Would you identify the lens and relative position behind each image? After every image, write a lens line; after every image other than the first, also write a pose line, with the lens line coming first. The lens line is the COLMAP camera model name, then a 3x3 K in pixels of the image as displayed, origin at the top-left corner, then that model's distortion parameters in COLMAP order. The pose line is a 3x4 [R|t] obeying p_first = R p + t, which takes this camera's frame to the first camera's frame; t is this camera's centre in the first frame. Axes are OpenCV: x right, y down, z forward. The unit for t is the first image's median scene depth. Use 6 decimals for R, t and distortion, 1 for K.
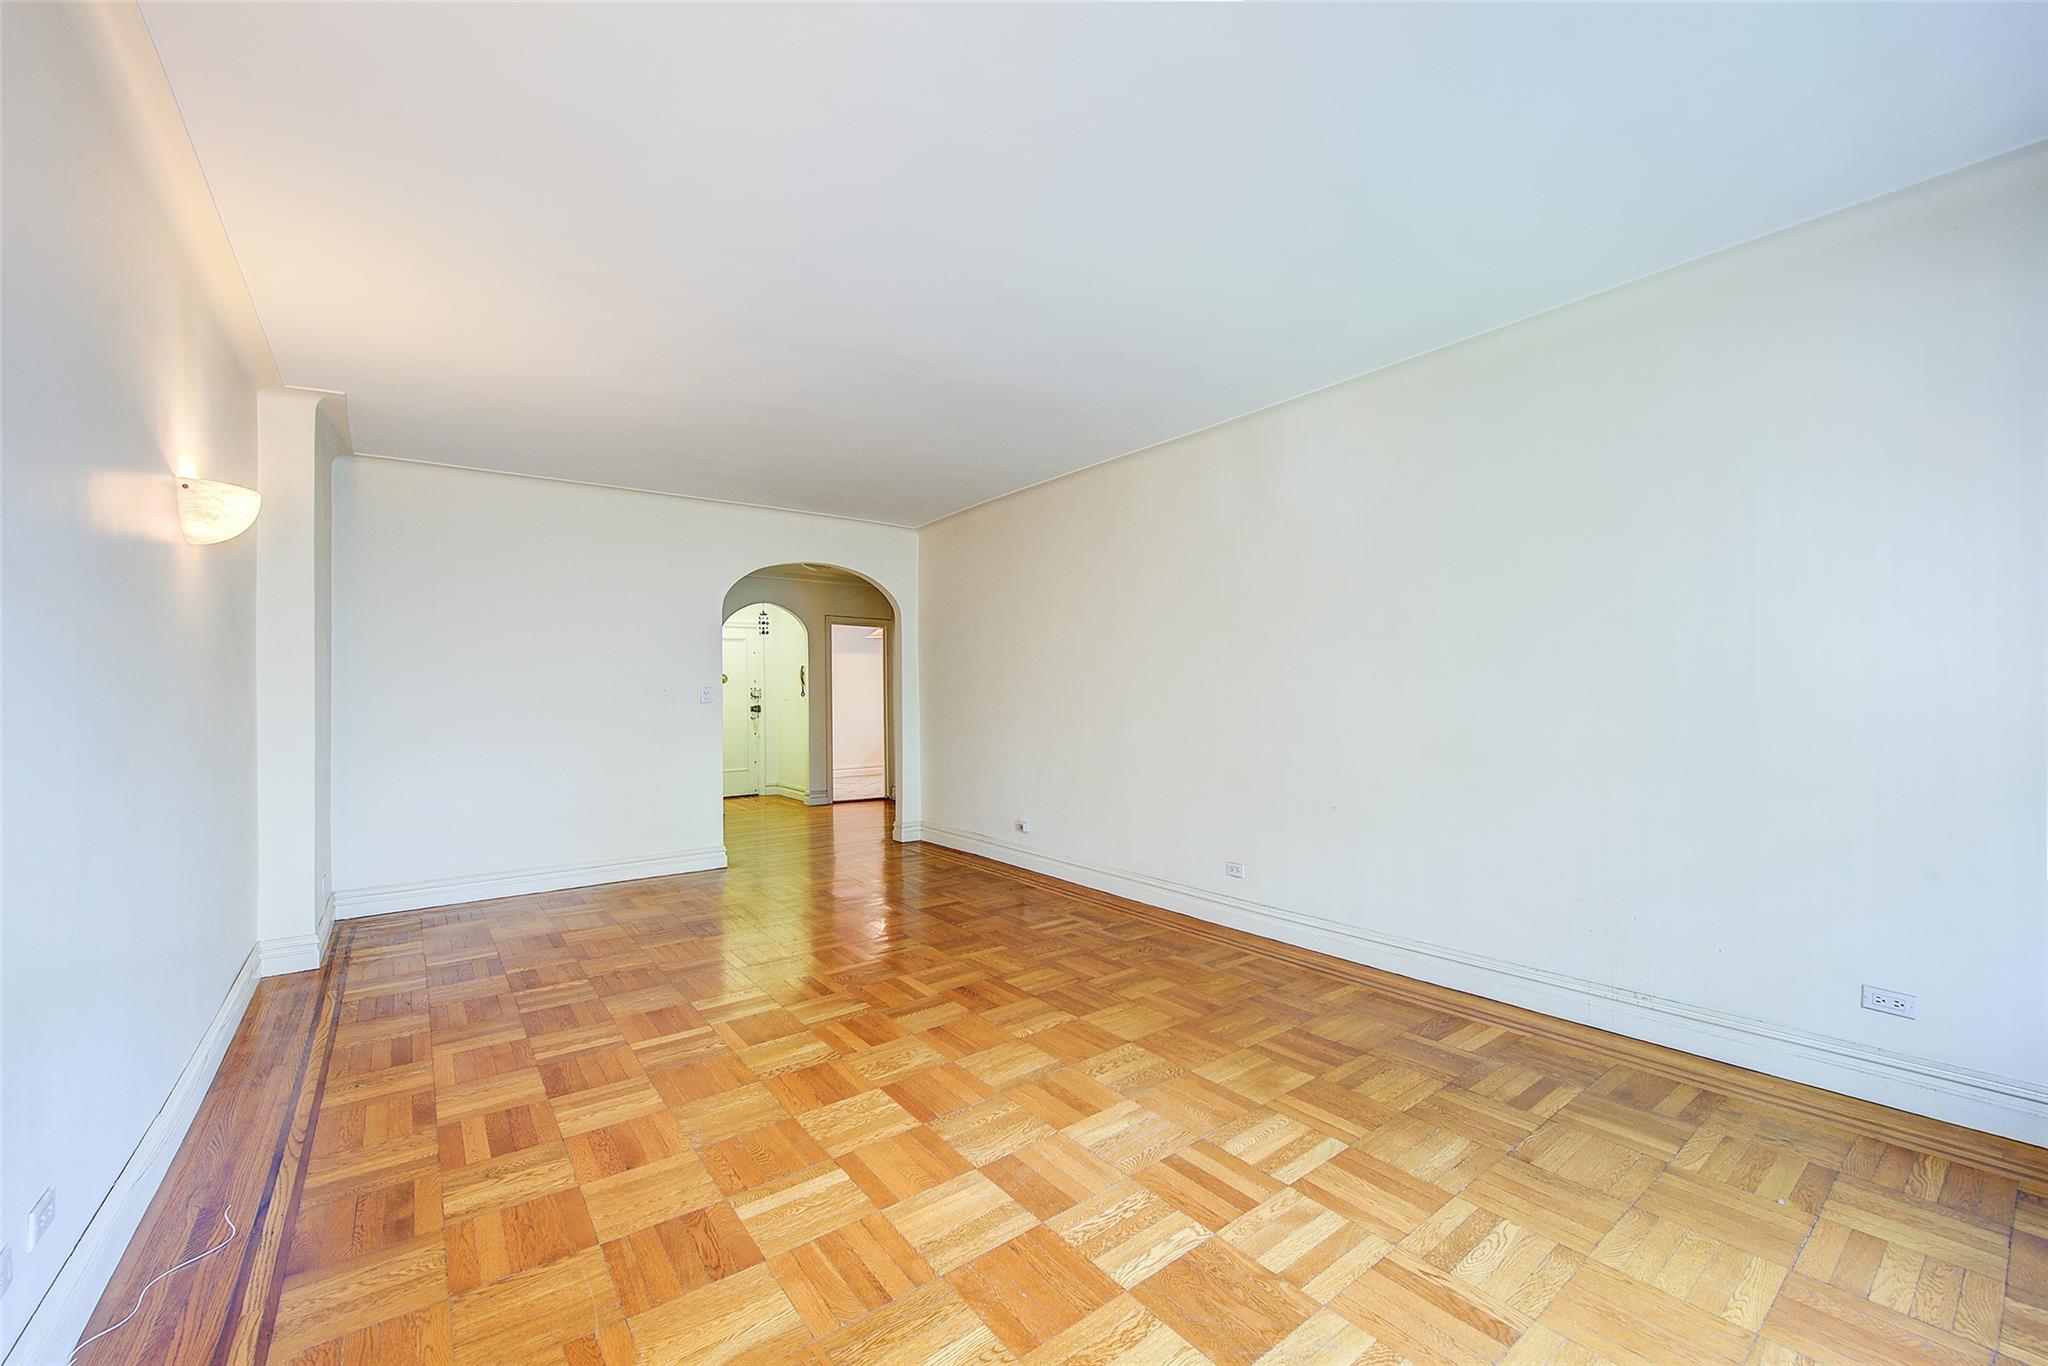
lens RADIAL K [[812.6, 0, 1027.2], [0, 812.6, 683.7], [0, 0, 1]] dist [0.004452, -0.004391]
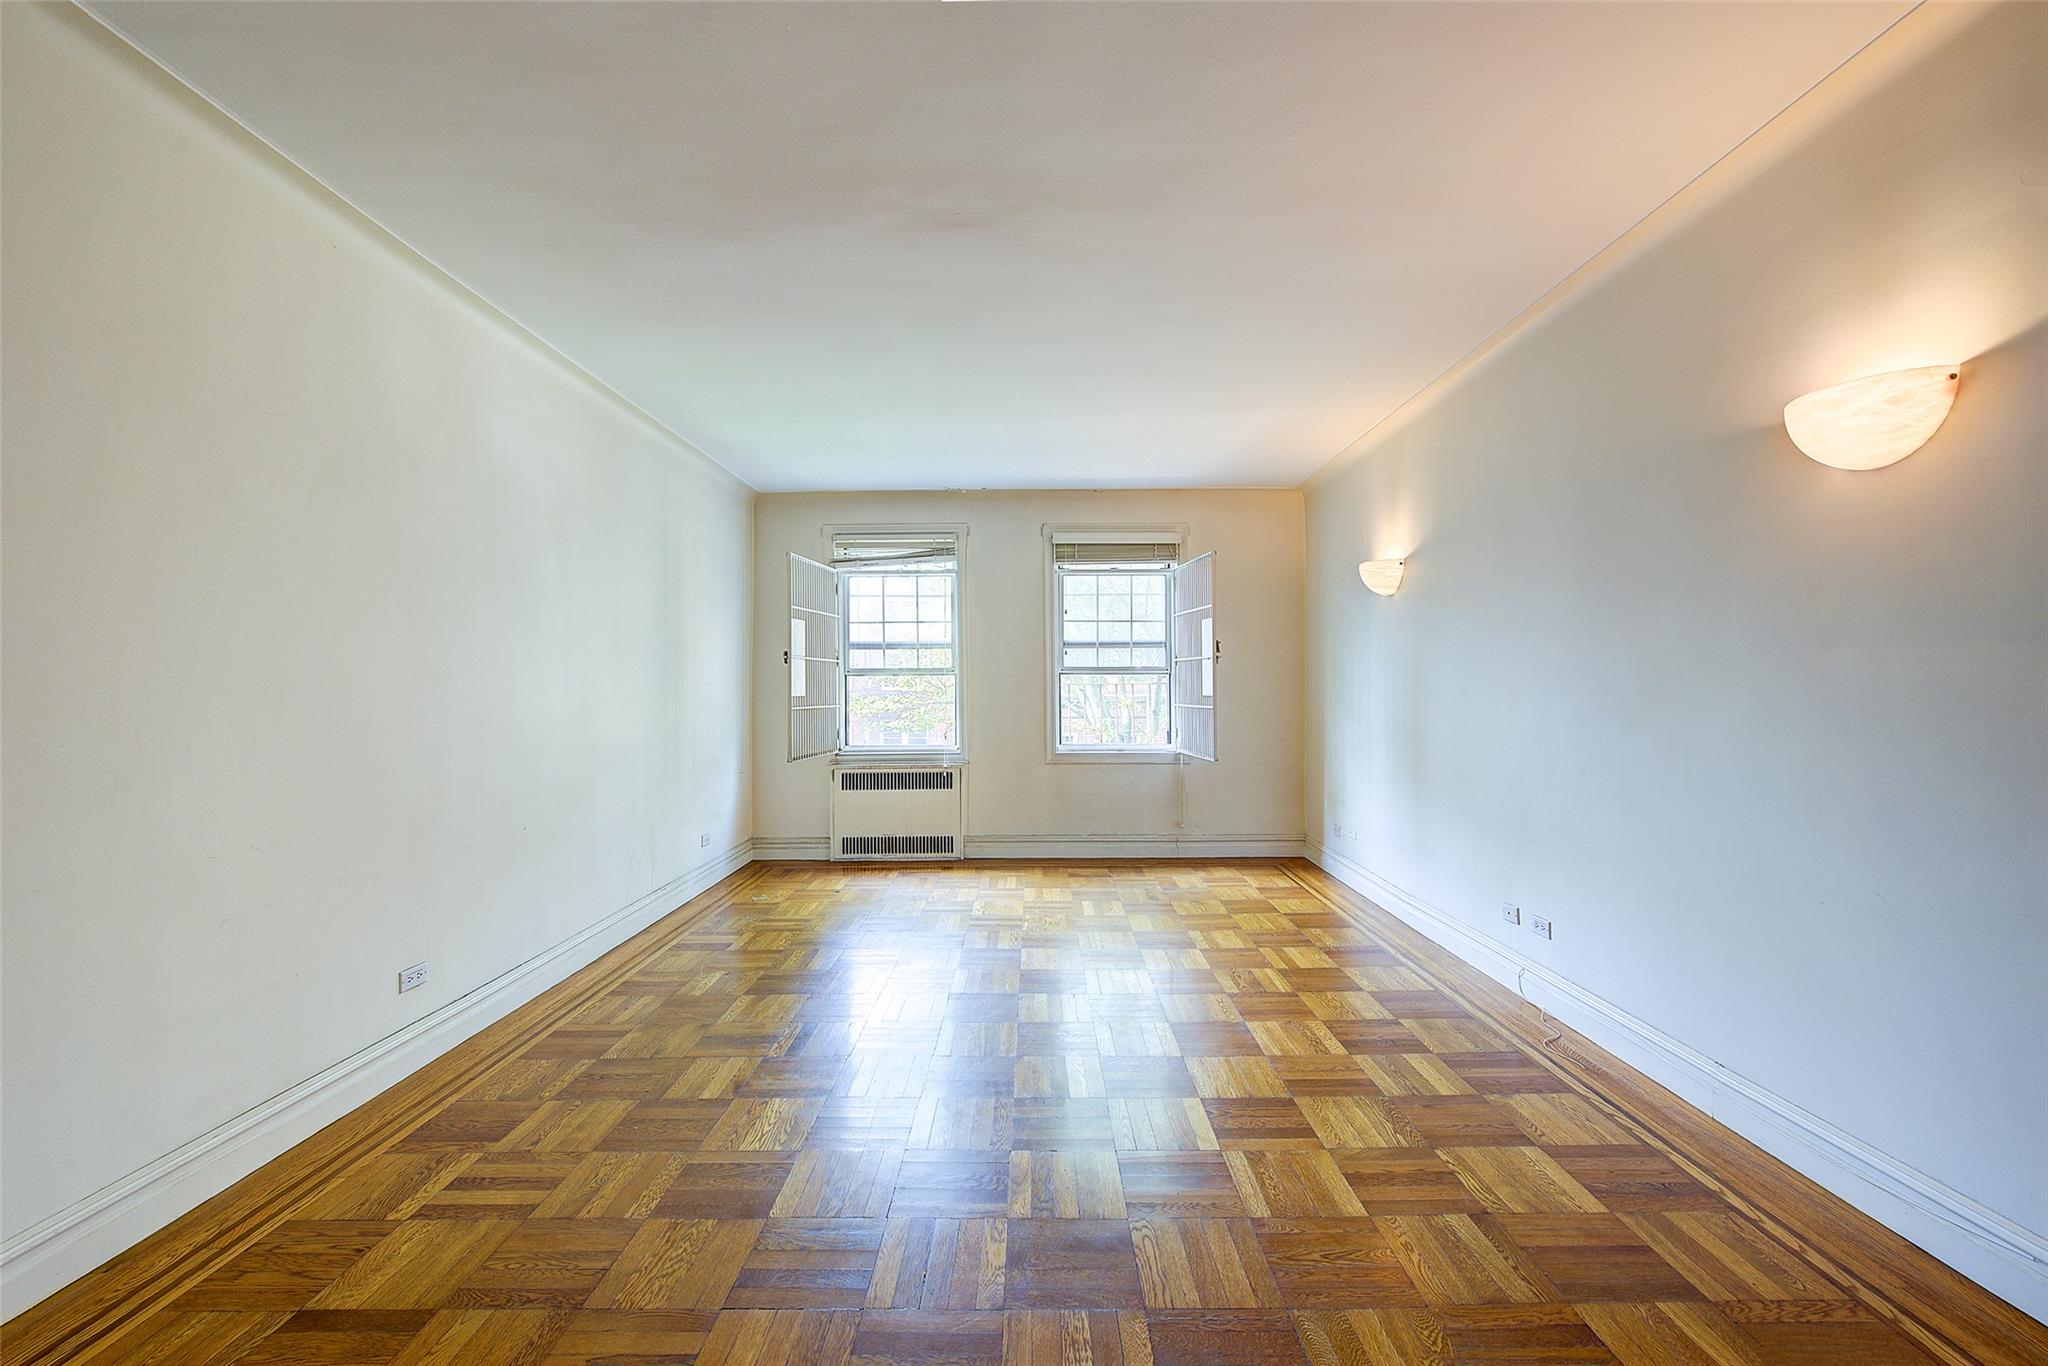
lens RADIAL K [[812.6, 0, 1027.2], [0, 812.6, 683.7], [0, 0, 1]] dist [0.004452, -0.004391]
pose [[-0.793840, 0.018676, 0.607839, -0.636672], [0.006518, 0.999732, -0.022205, 0.026189], [-0.608091, -0.013665, -0.793750, 1.535093]]
